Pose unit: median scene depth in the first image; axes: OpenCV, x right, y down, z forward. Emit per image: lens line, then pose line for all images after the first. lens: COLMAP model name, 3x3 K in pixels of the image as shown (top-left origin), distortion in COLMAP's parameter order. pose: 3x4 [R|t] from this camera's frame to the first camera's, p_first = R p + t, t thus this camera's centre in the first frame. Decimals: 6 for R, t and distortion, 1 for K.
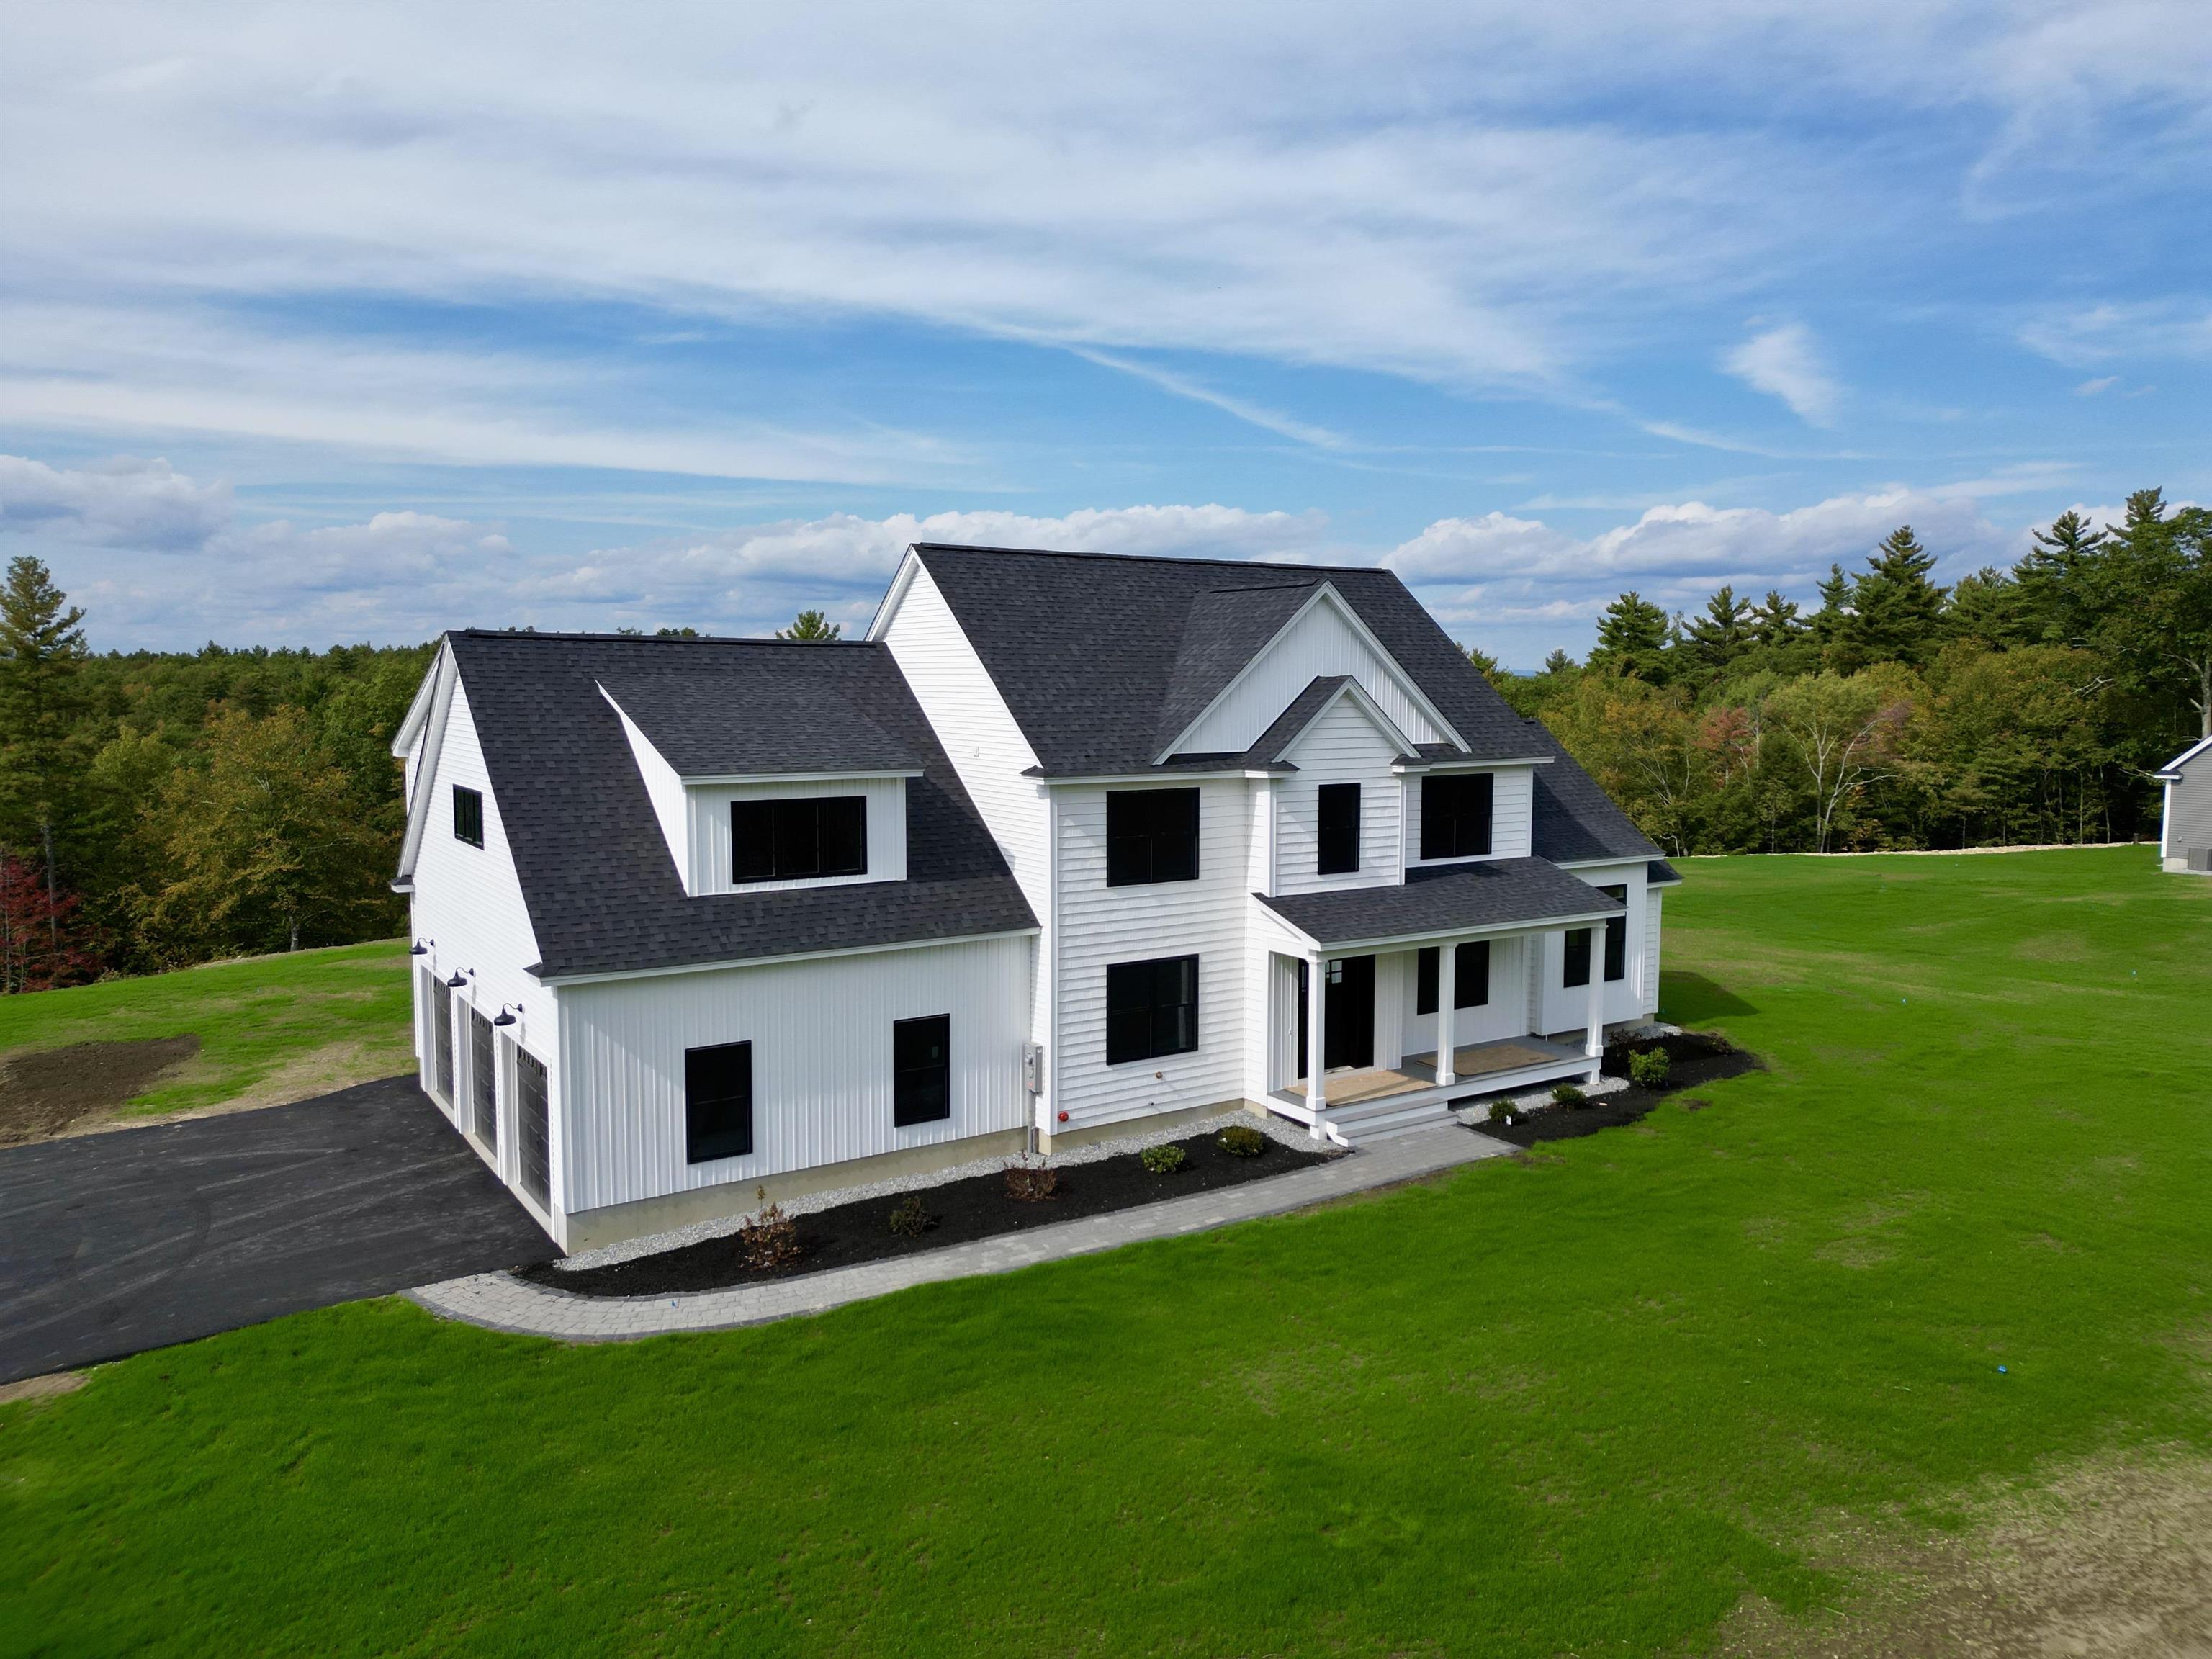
lens RADIAL K [[1541.2, 0, 1097.9], [0, 1541.2, 832.4], [0, 0, 1]] dist [0.063156, -0.055409]
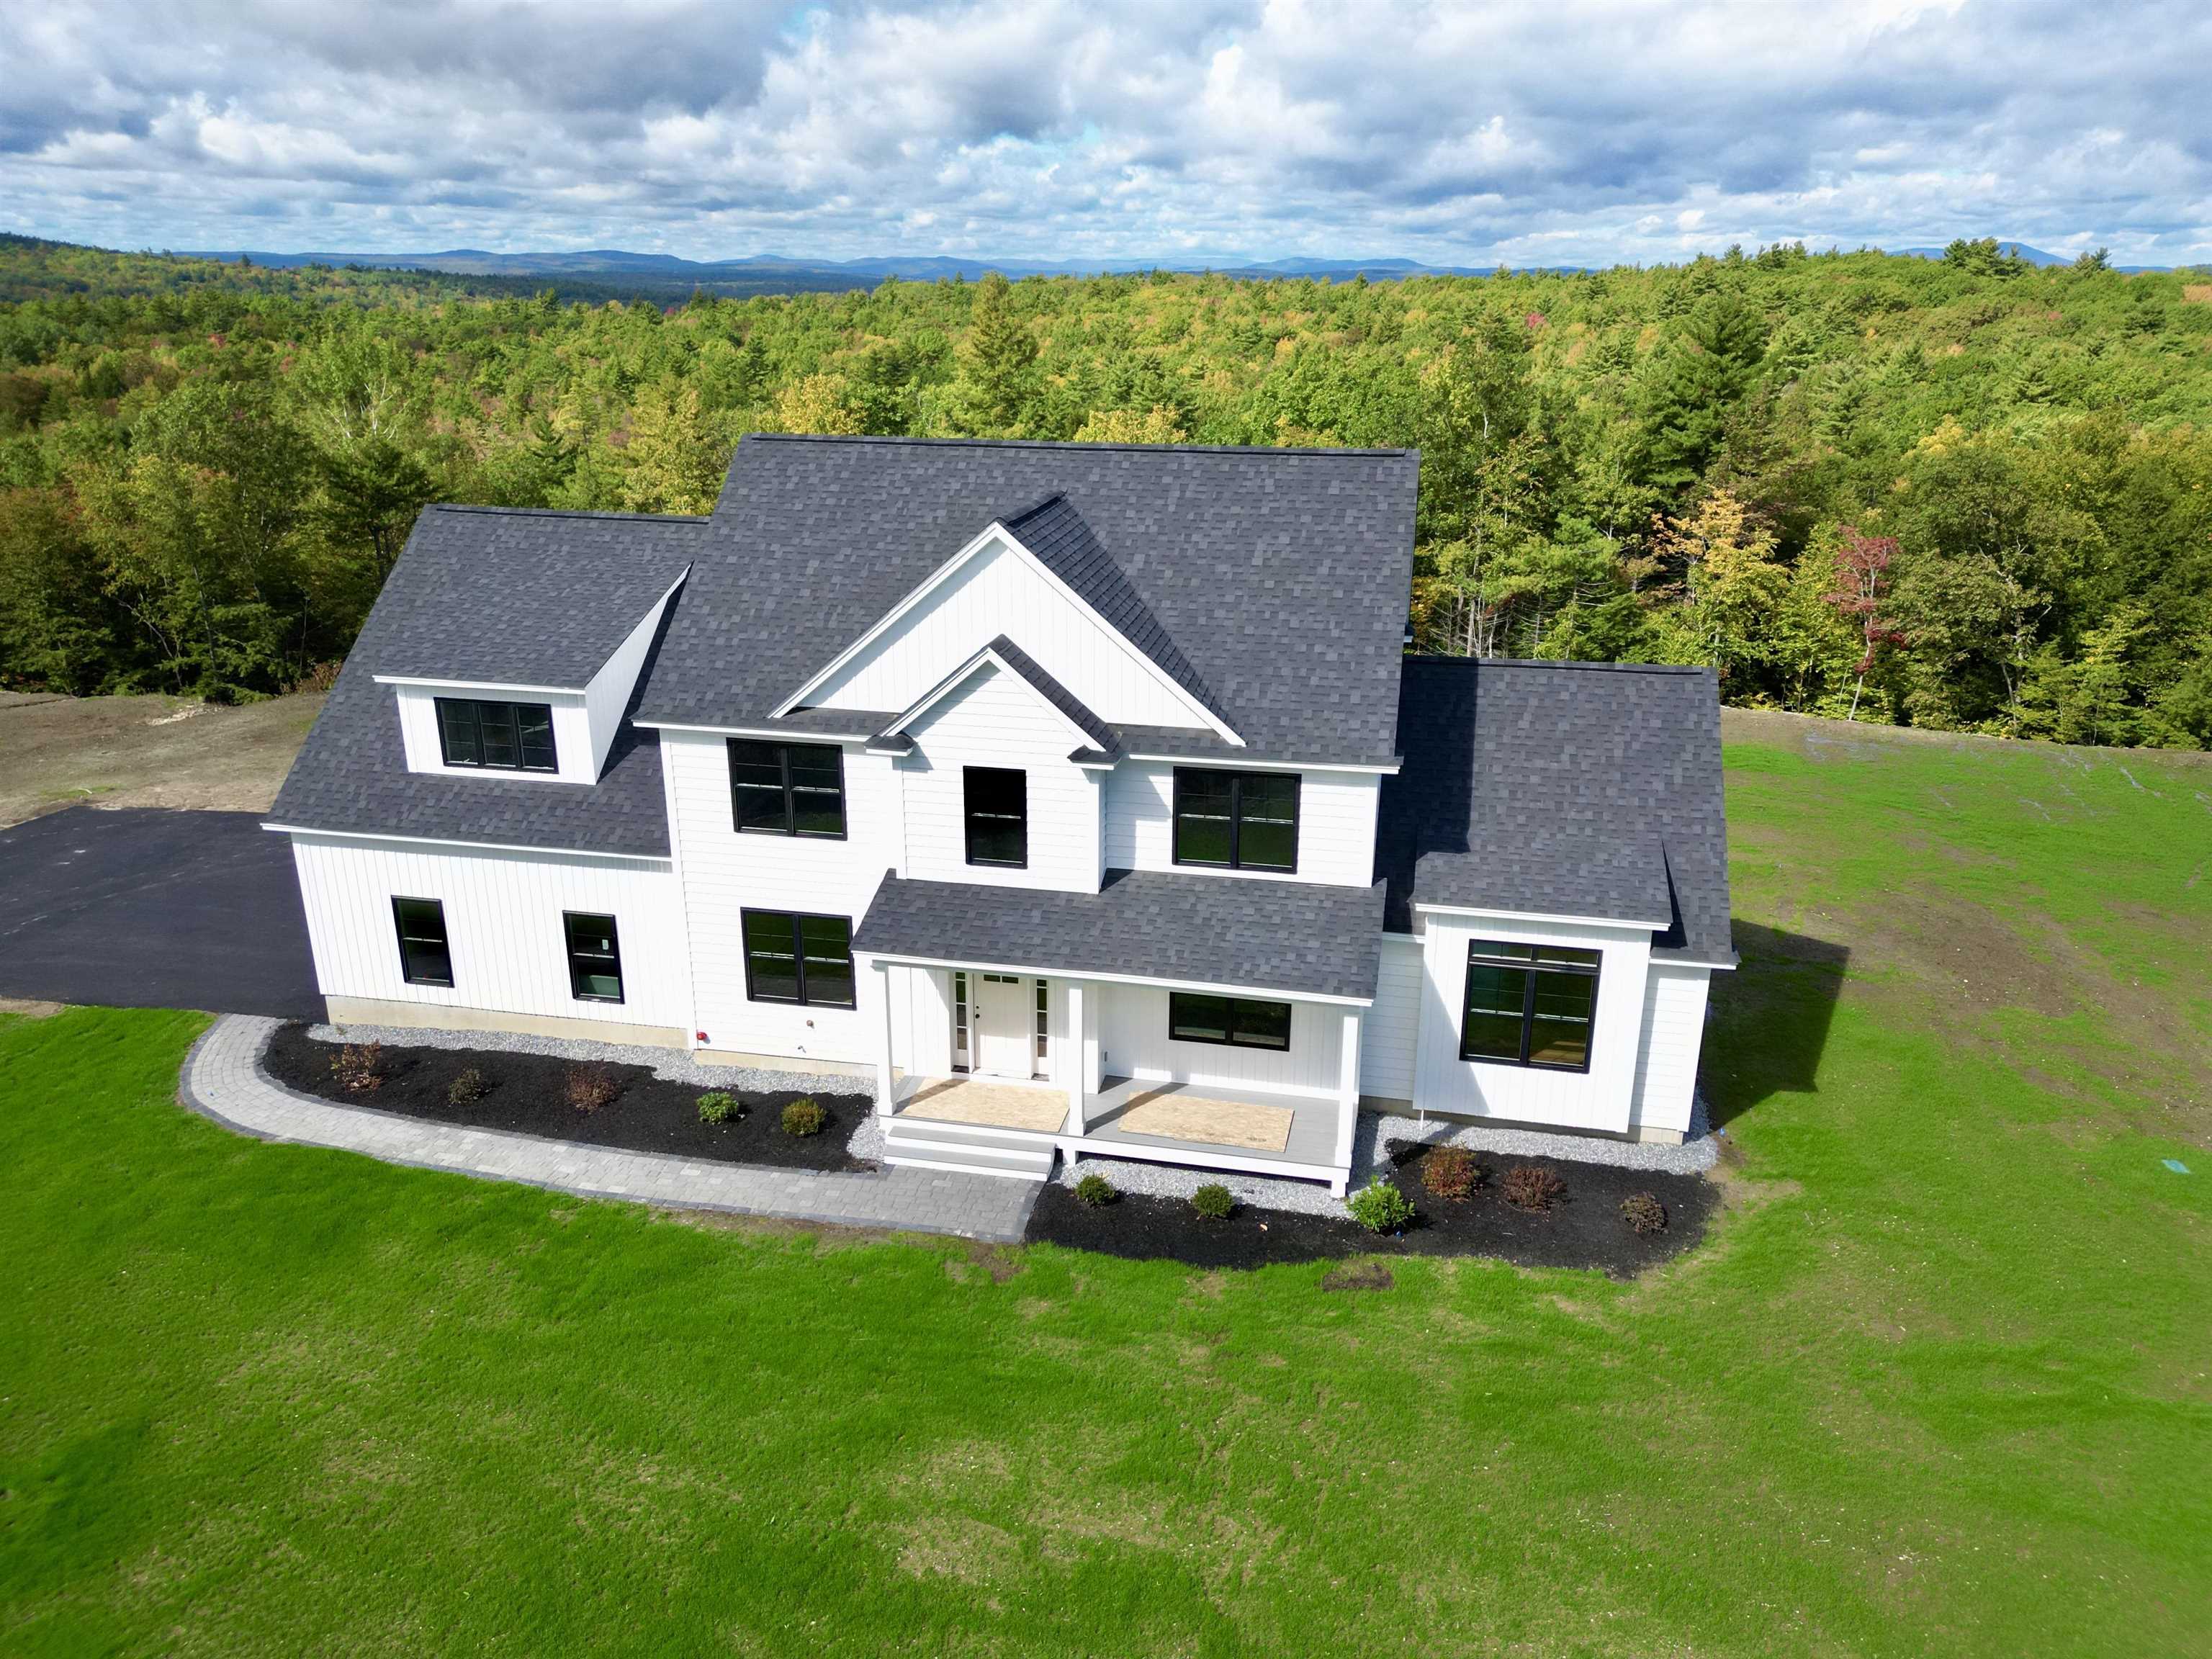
lens RADIAL K [[1541.2, 0, 1109.6], [0, 1541.2, 827.9], [0, 0, 1]] dist [0.063156, -0.055409]
pose [[0.706583, 0.235655, -0.667238, 0.841940], [-0.073007, 0.962165, 0.262505, -0.245779], [0.703854, -0.136769, 0.697054, 0.488122]]
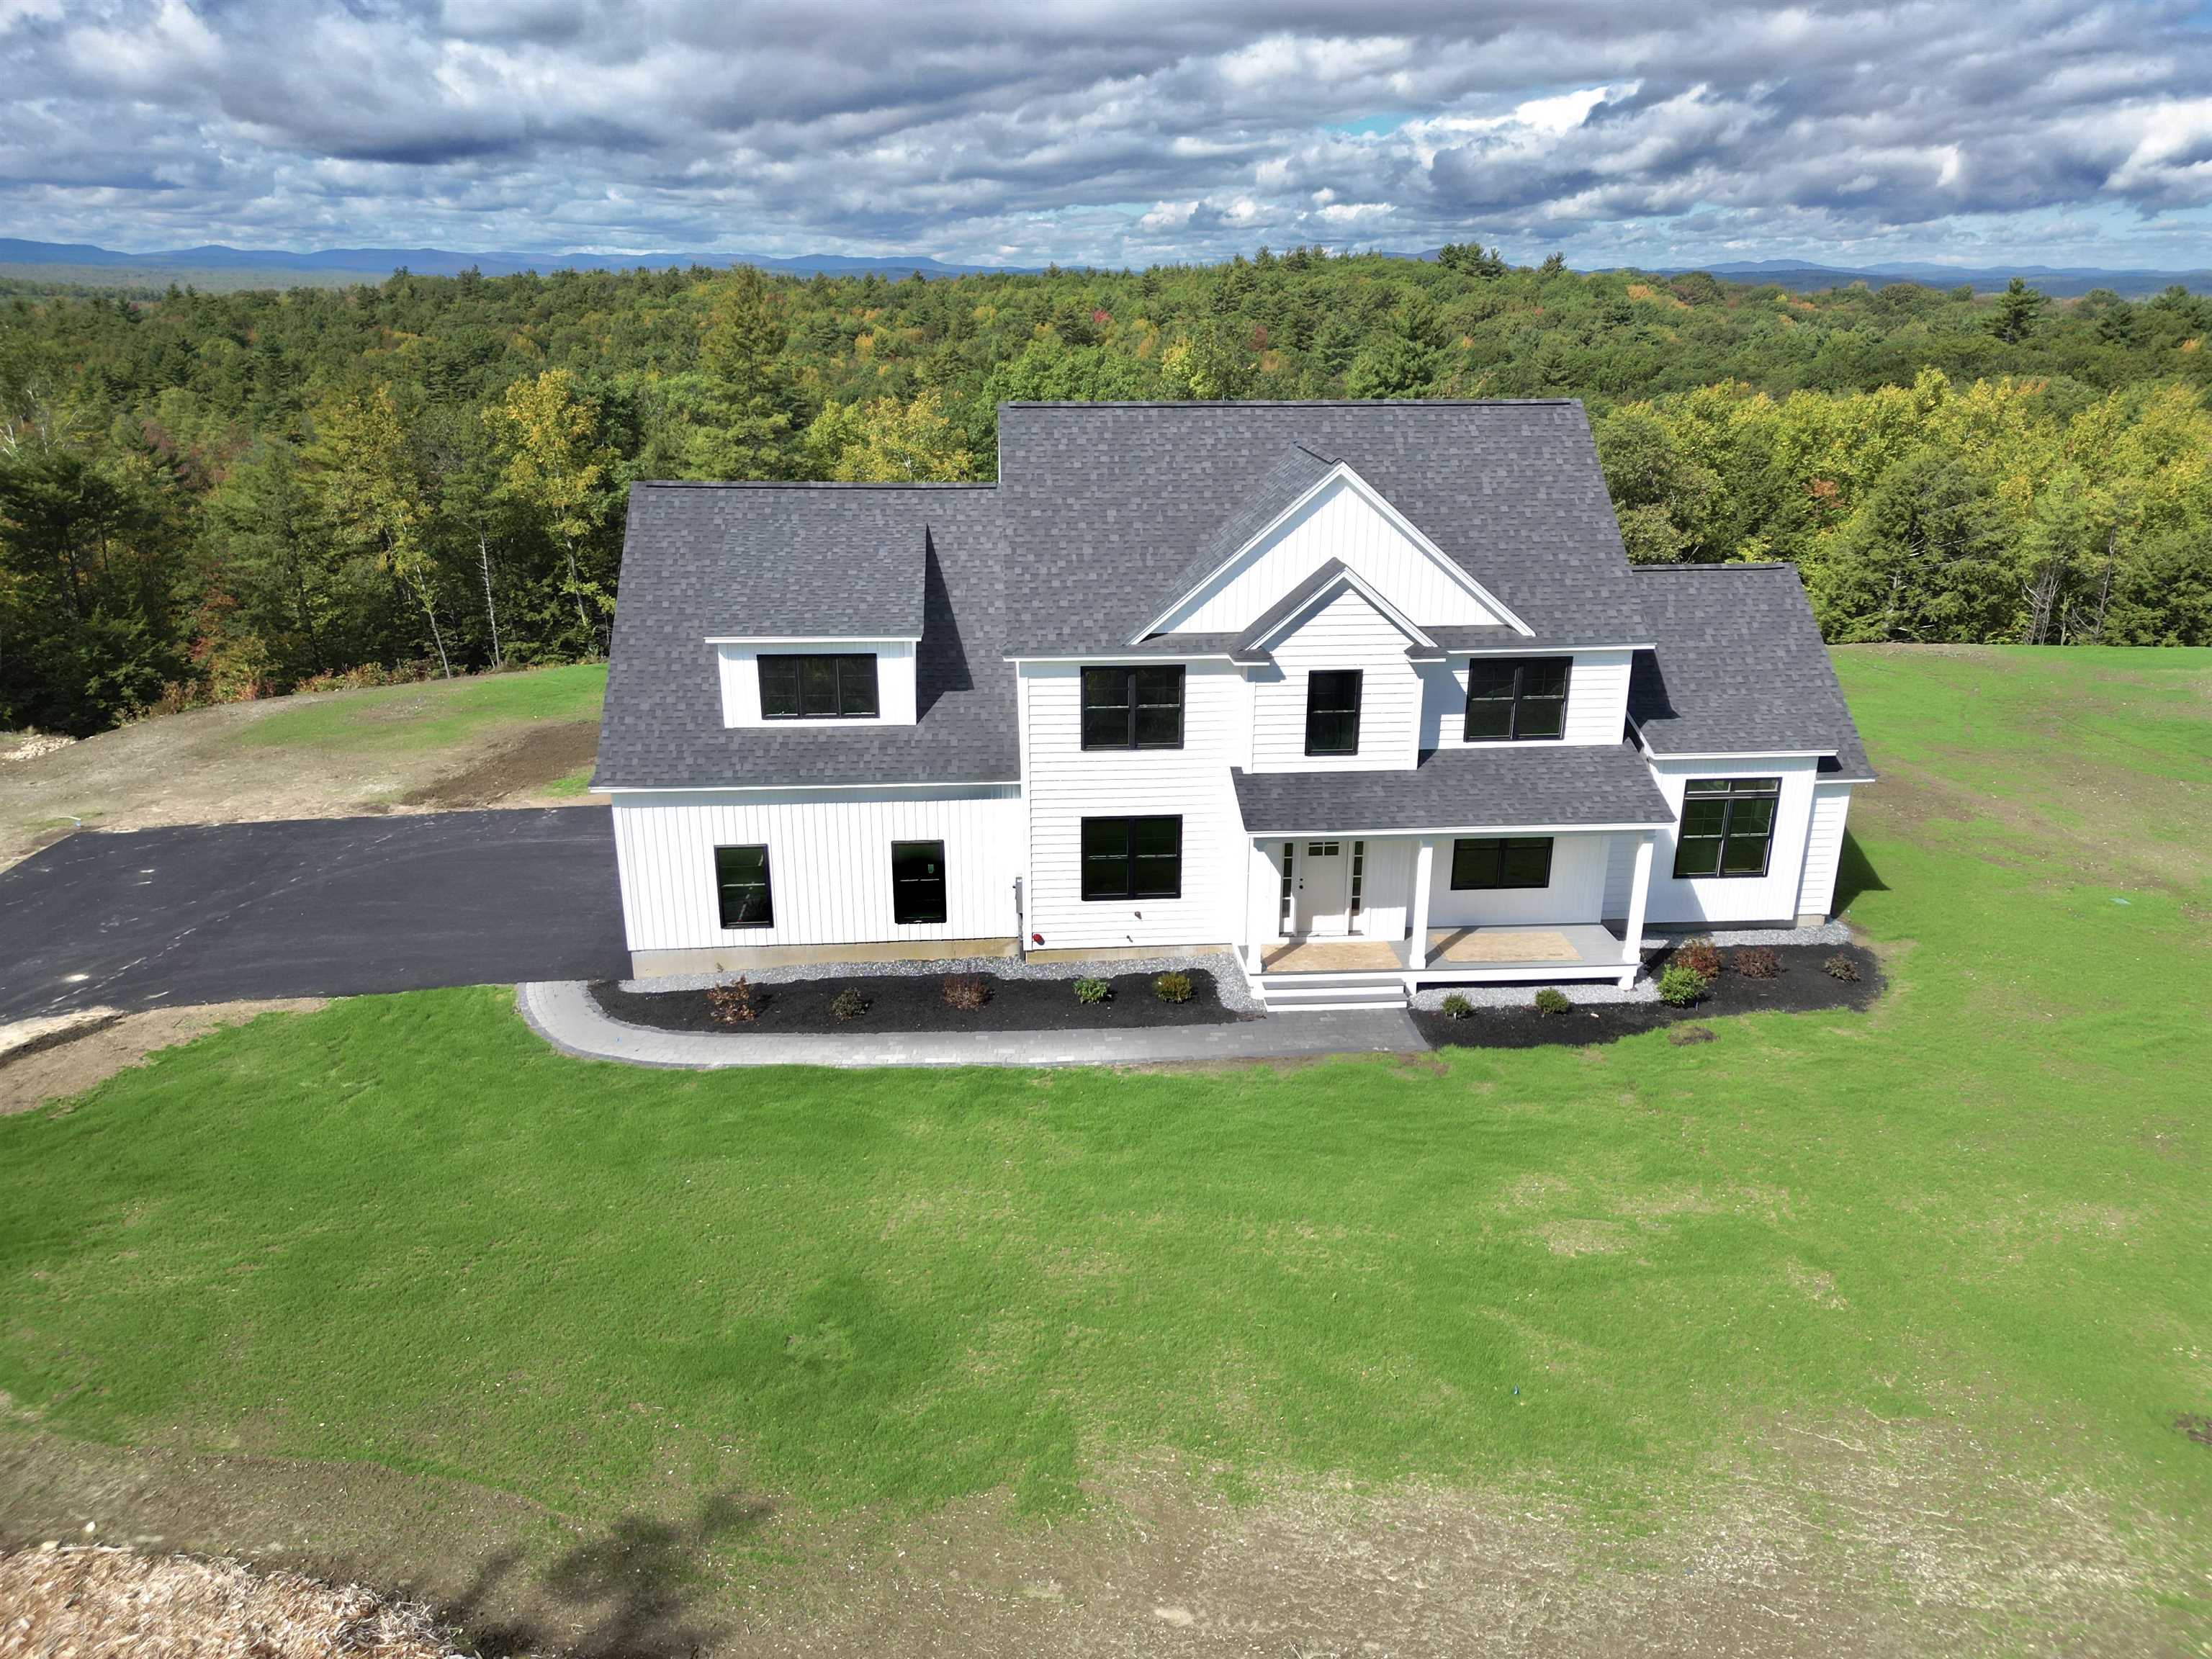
lens RADIAL K [[1541.2, 0, 1104.3], [0, 1541.2, 830.5], [0, 0, 1]] dist [0.063156, -0.055409]
pose [[0.877383, 0.161056, -0.451952, 0.541694], [-0.049573, 0.967365, 0.248491, -0.188595], [0.477223, -0.195617, 0.856733, 0.039362]]
